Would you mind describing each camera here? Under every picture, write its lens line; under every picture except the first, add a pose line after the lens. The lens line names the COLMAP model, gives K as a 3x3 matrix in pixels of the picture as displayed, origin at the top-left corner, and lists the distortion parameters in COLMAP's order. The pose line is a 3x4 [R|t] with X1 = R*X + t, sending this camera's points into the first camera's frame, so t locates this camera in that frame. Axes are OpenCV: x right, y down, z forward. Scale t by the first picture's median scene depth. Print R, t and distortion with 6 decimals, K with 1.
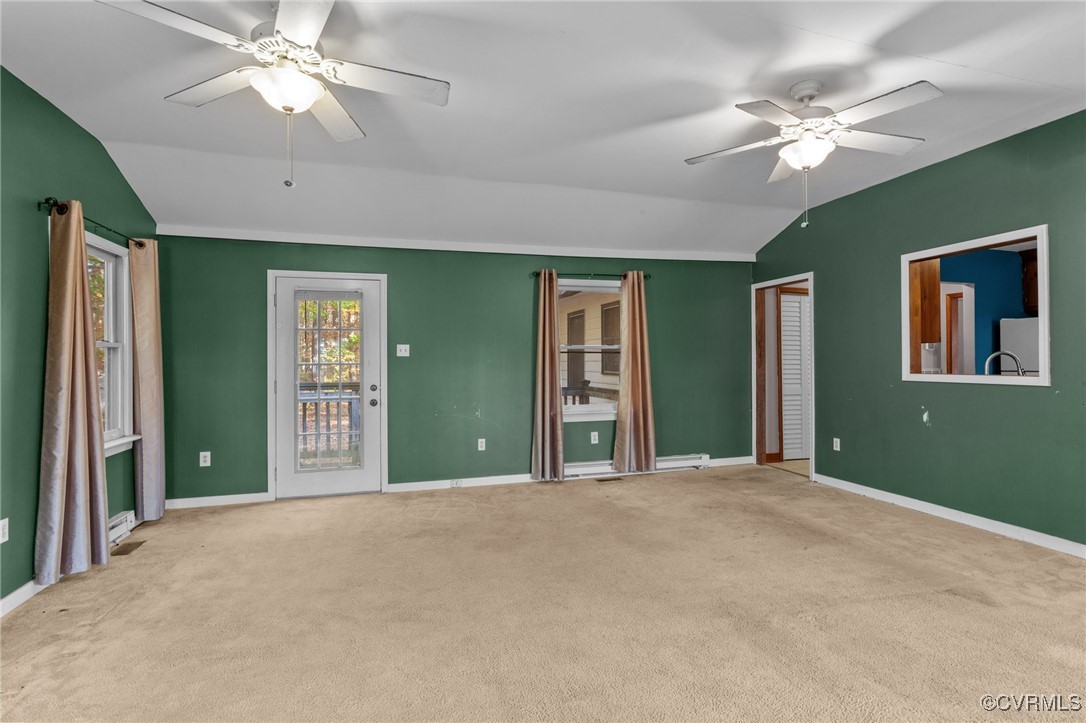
lens RADIAL K [[531.0, 0, 550.3], [0, 531.0, 355.5], [0, 0, 1]] dist [-0.017635, 0.005061]
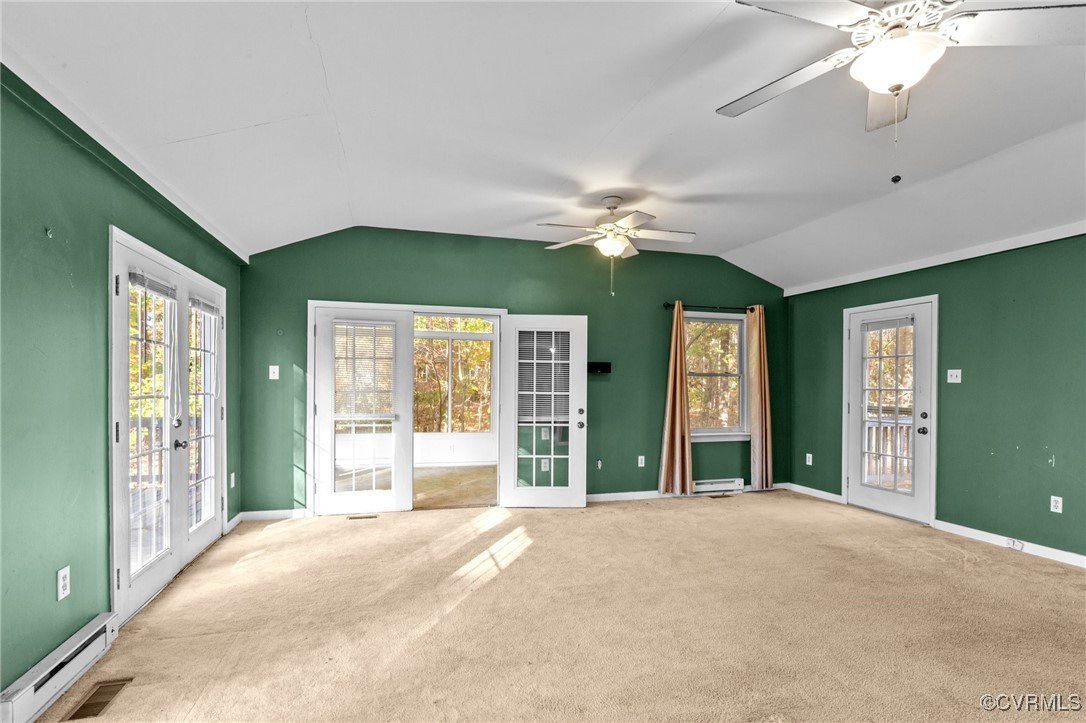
lens RADIAL K [[531.0, 0, 546.4], [0, 531.0, 389.0], [0, 0, 1]] dist [-0.017635, 0.005061]
pose [[-0.009383, 0.017799, -0.999798, 0.782266], [0.005076, 0.999830, 0.017752, -0.008920], [0.999943, -0.004909, -0.009472, 0.406942]]
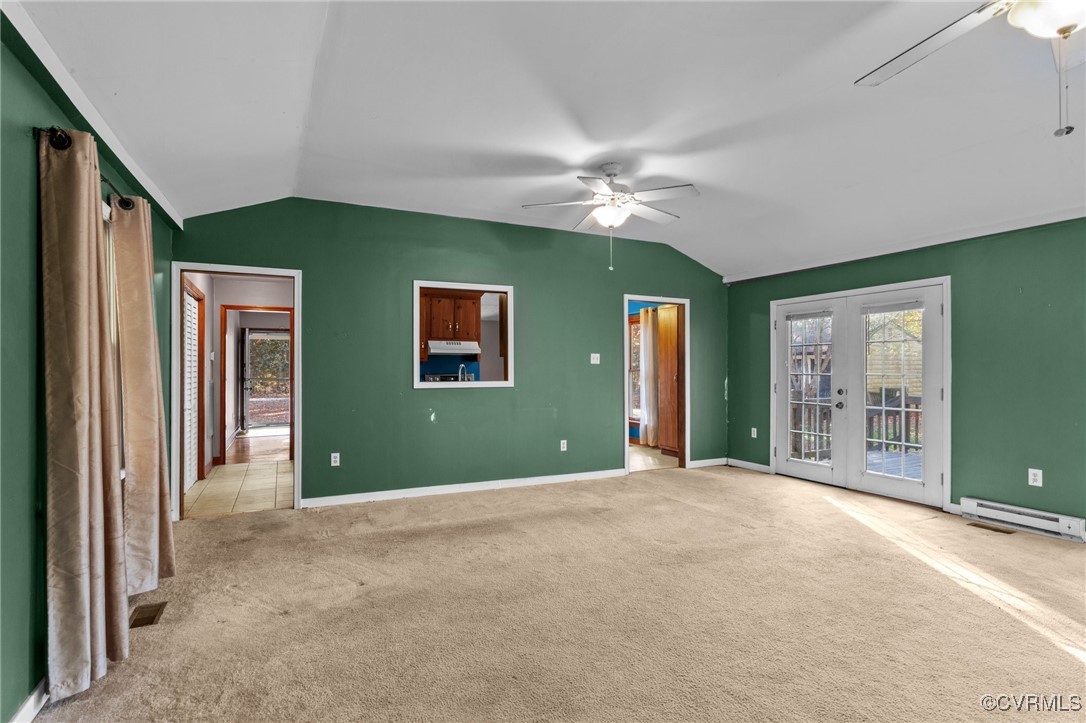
lens RADIAL K [[531.0, 0, 553.3], [0, 531.0, 369.4], [0, 0, 1]] dist [-0.017635, 0.005061]
pose [[-0.158804, 0.003126, 0.987305, -0.579311], [-0.009071, 0.999948, -0.004625, 0.008720], [-0.987268, -0.009691, -0.158767, 0.957237]]
